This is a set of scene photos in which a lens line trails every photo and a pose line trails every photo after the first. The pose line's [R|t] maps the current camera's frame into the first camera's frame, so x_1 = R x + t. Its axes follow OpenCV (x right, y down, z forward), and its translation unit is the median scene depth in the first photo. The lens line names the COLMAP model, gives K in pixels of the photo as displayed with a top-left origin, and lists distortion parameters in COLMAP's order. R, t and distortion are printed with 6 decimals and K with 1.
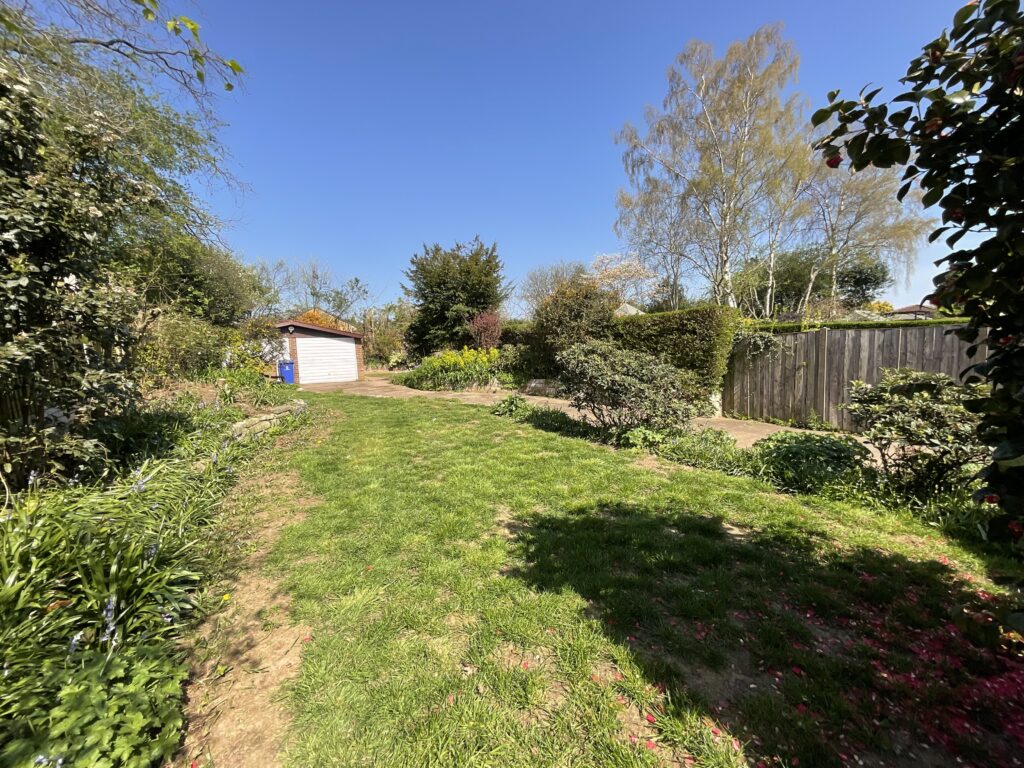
lens RADIAL K [[411.6, 0, 512.0], [0, 411.6, 384.0], [0, 0, 1]] dist [0.001521, 0.000235]
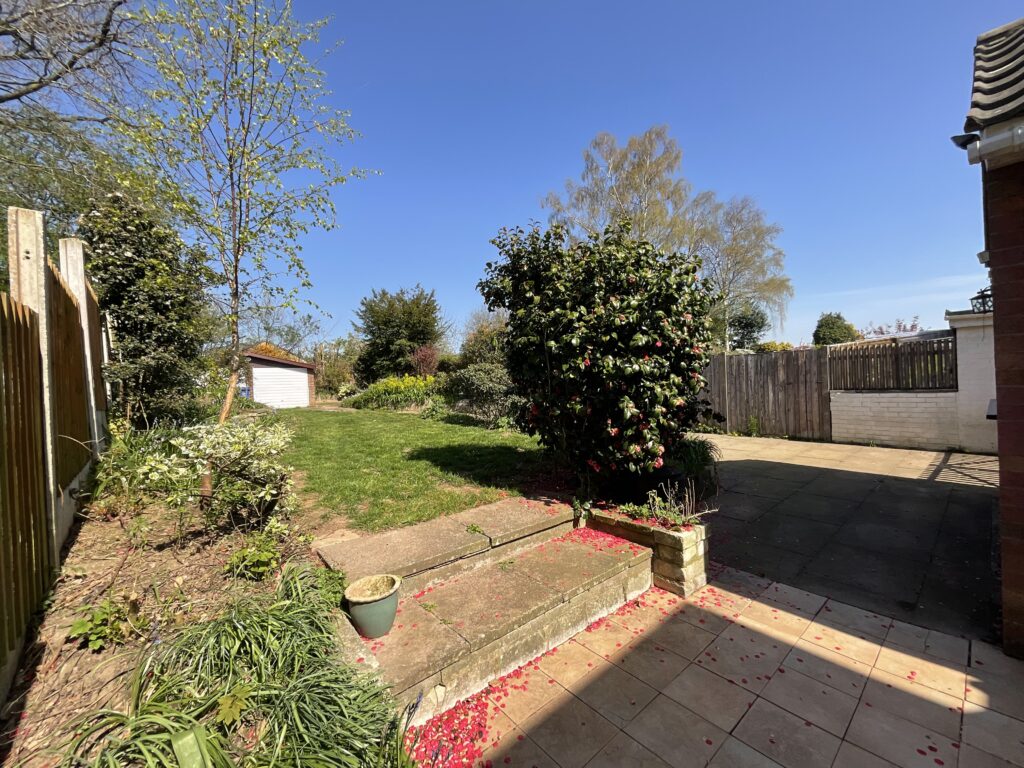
lens RADIAL K [[411.6, 0, 512.0], [0, 411.6, 384.0], [0, 0, 1]] dist [0.001521, 0.000235]
pose [[0.993603, 0.000791, 0.112924, 0.050779], [0.009177, 0.996102, -0.087730, 0.040101], [-0.112554, 0.088205, 0.989723, -0.193398]]
